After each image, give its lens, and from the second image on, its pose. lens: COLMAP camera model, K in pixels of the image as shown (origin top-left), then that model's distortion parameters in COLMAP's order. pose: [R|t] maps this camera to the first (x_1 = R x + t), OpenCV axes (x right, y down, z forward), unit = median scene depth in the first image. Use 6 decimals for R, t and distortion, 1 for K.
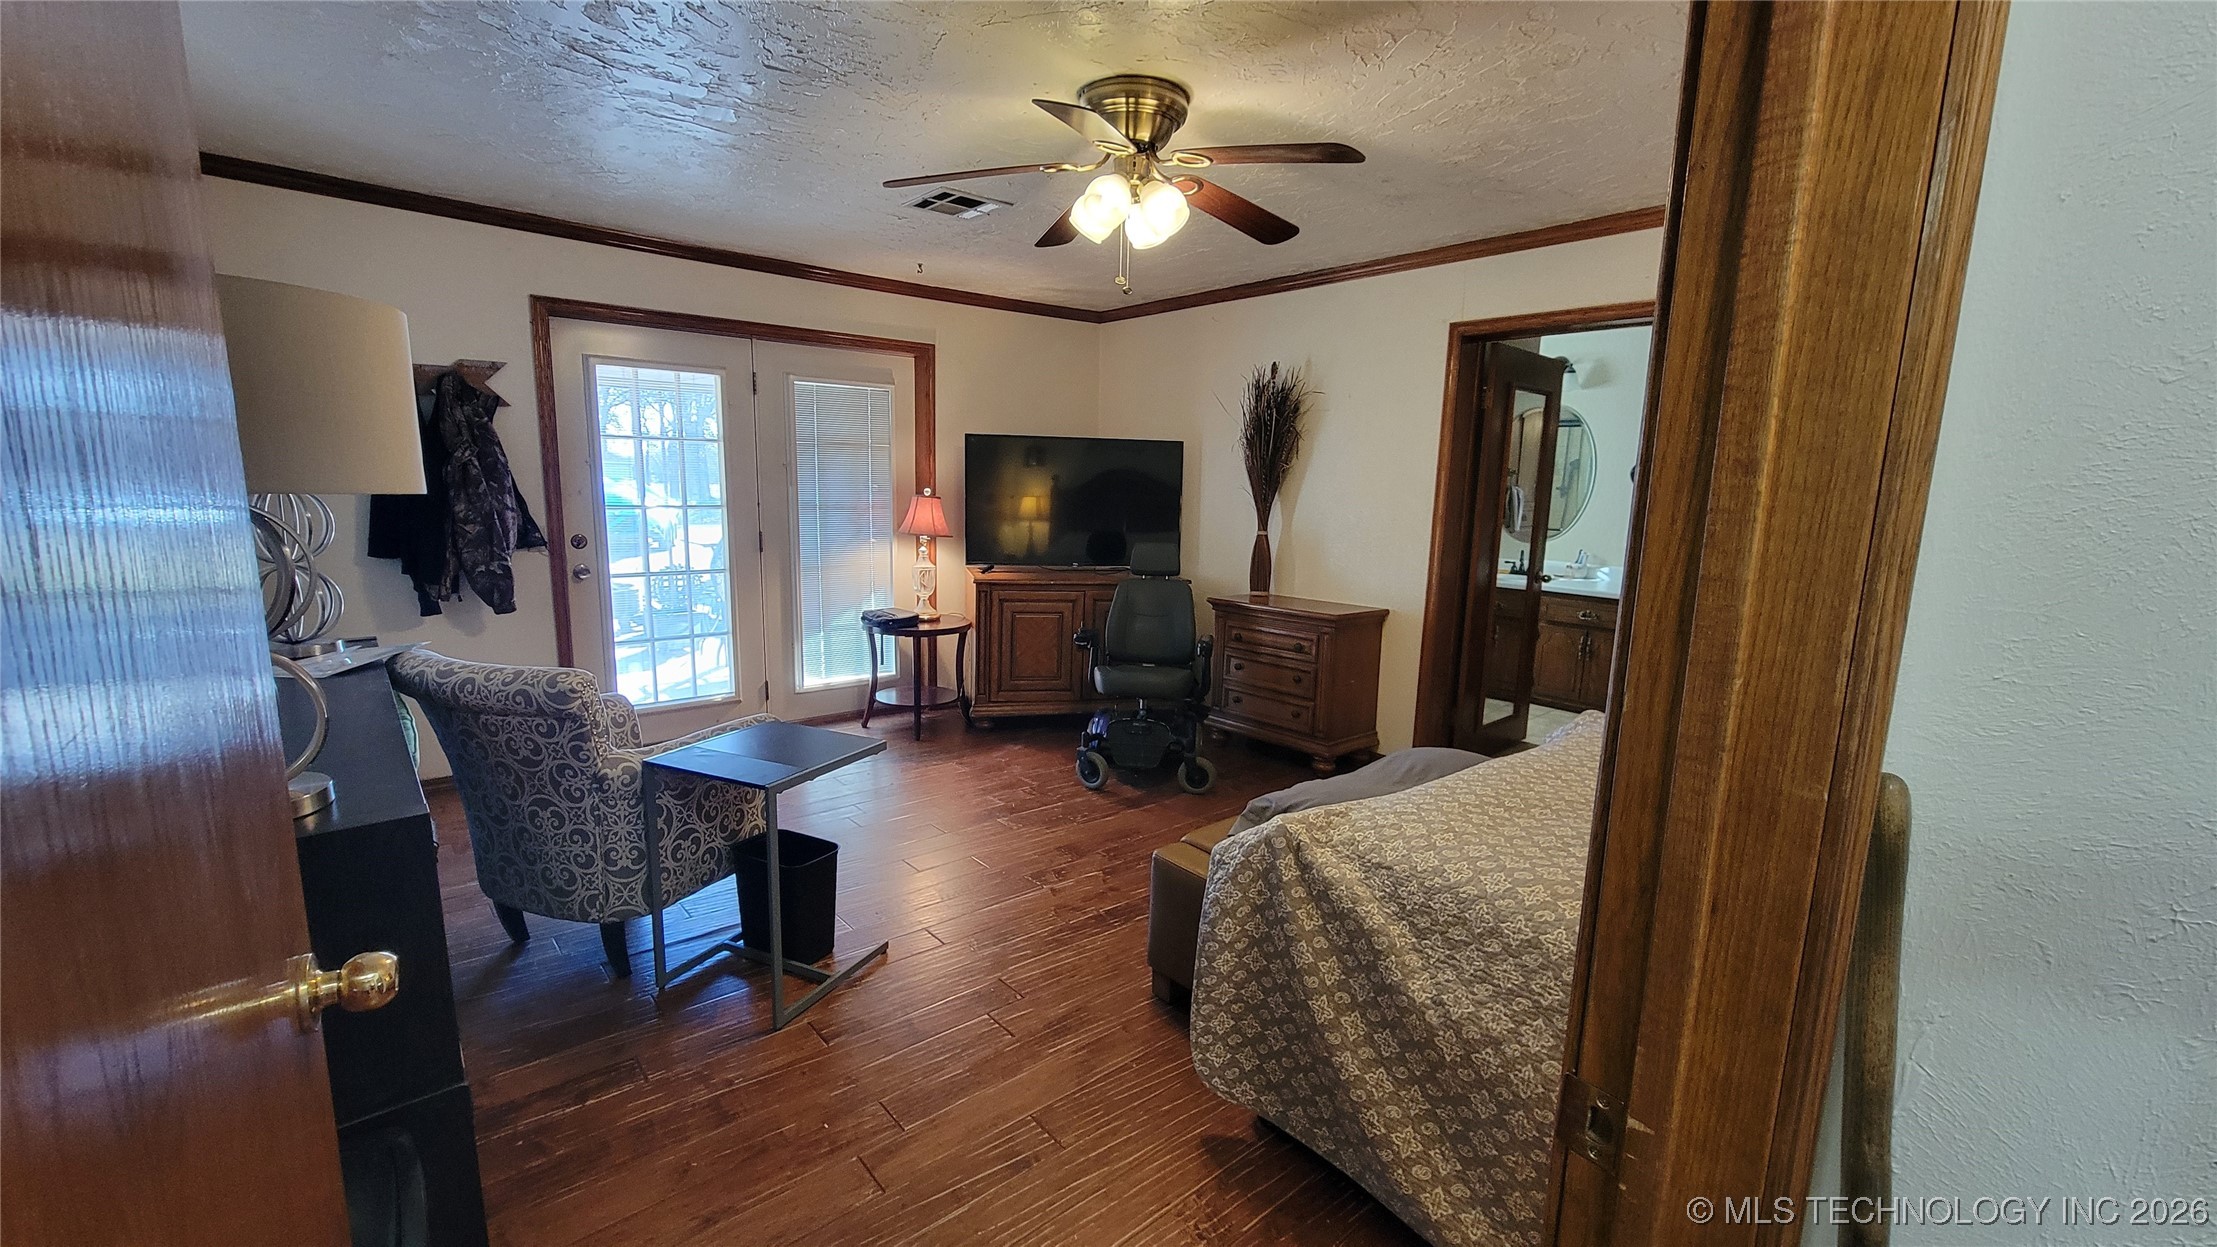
lens RADIAL K [[906.6, 0, 1102.5], [0, 906.6, 627.2], [0, 0, 1]] dist [0.003090, -0.000155]
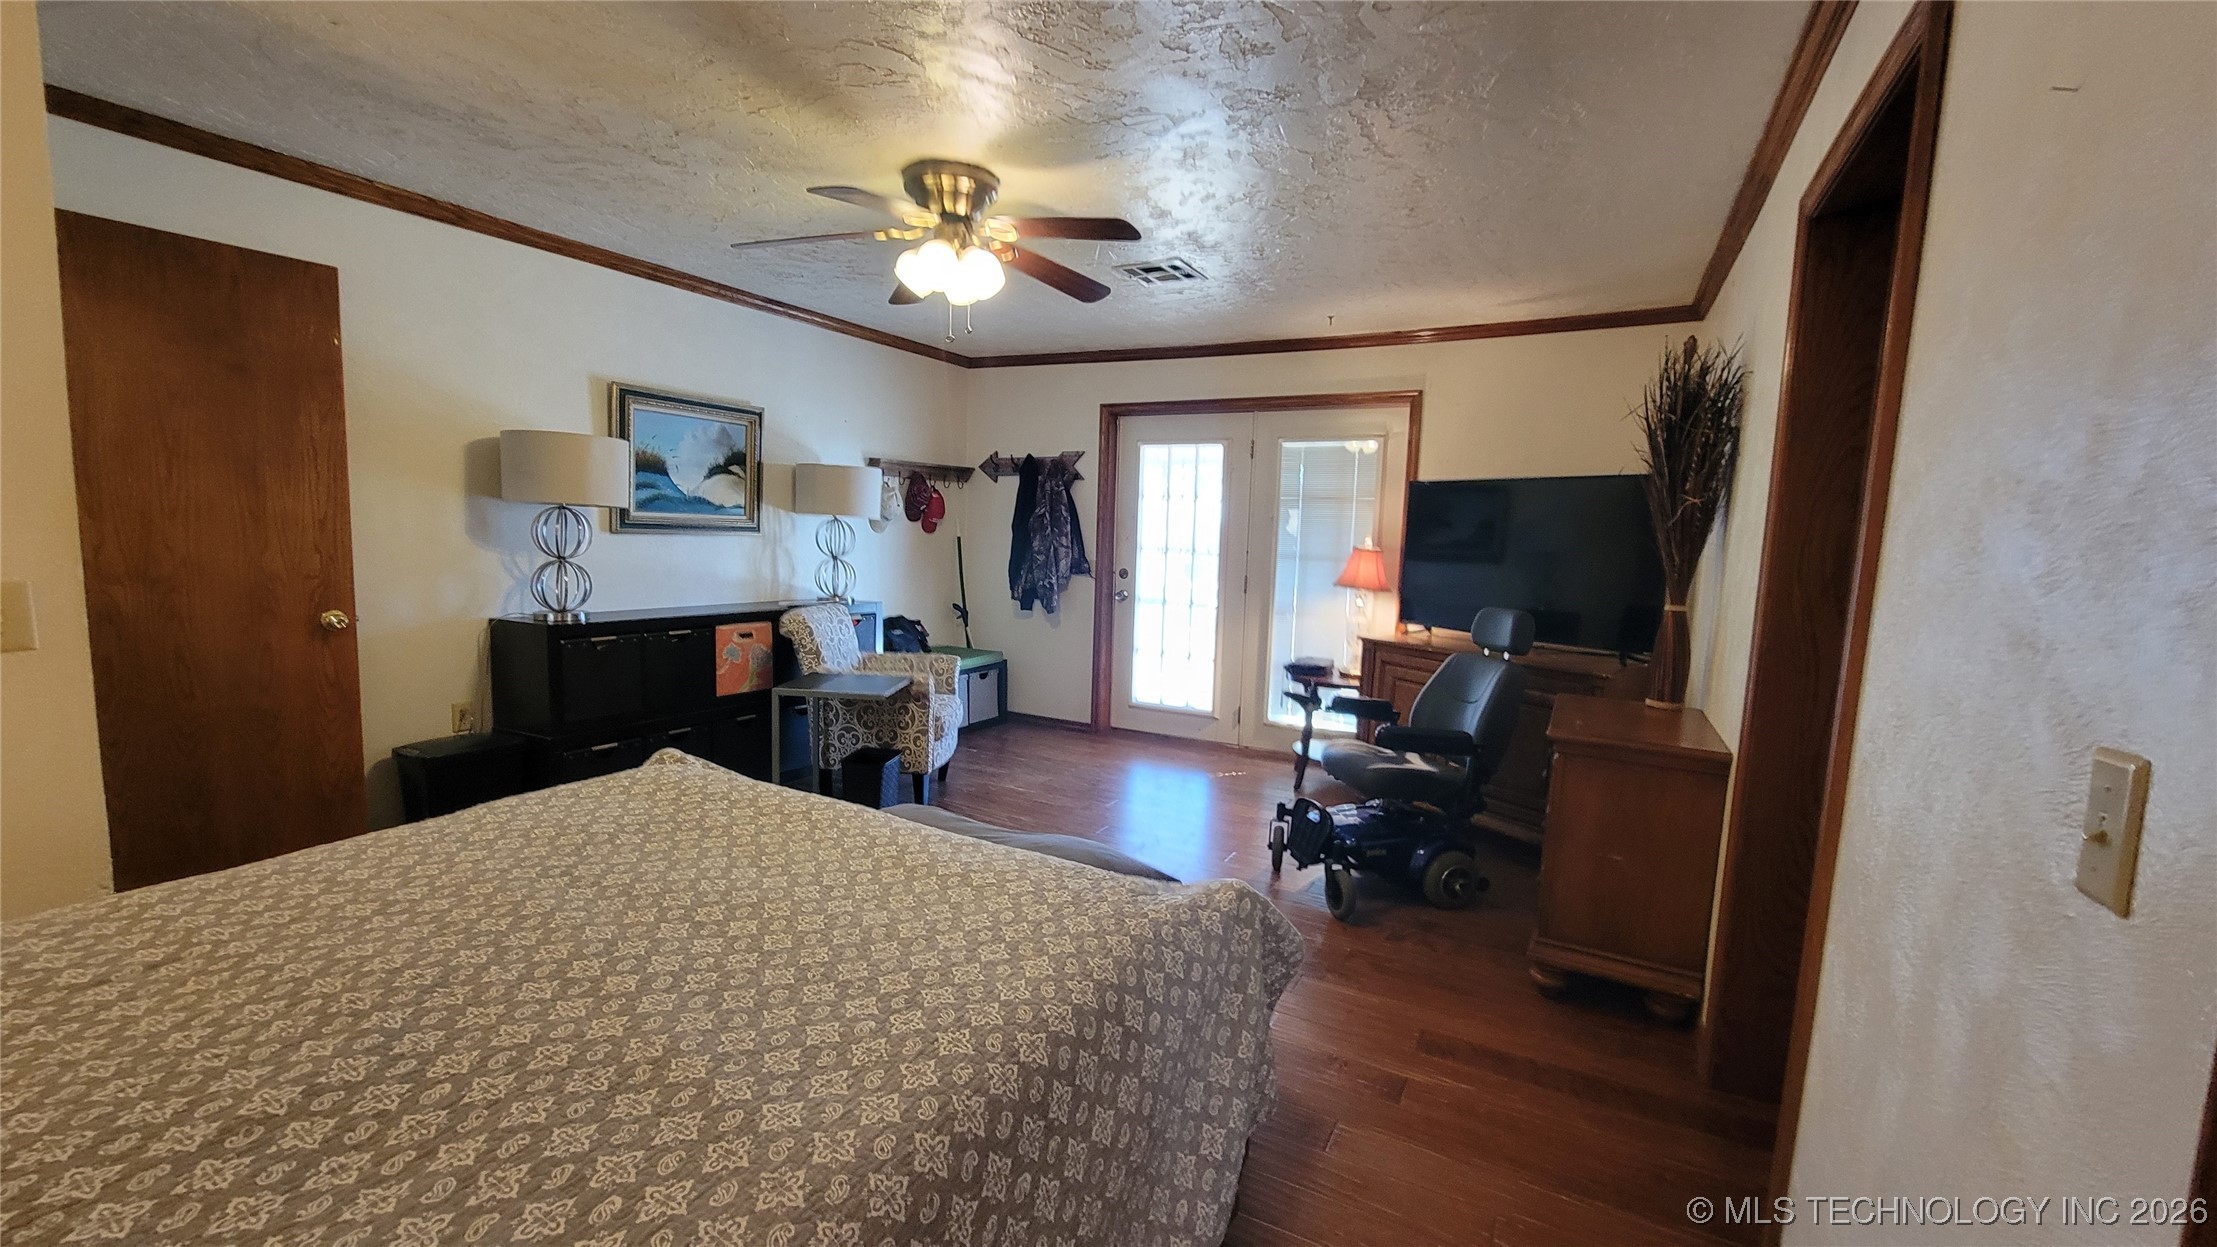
lens RADIAL K [[906.6, 0, 1100.8], [0, 906.6, 623.8], [0, 0, 1]] dist [0.003090, -0.000155]
pose [[0.363574, 0.087833, -0.927415, 0.733627], [-0.175684, 0.984146, 0.024332, -0.047502], [0.914849, 0.154086, 0.373241, 0.477289]]
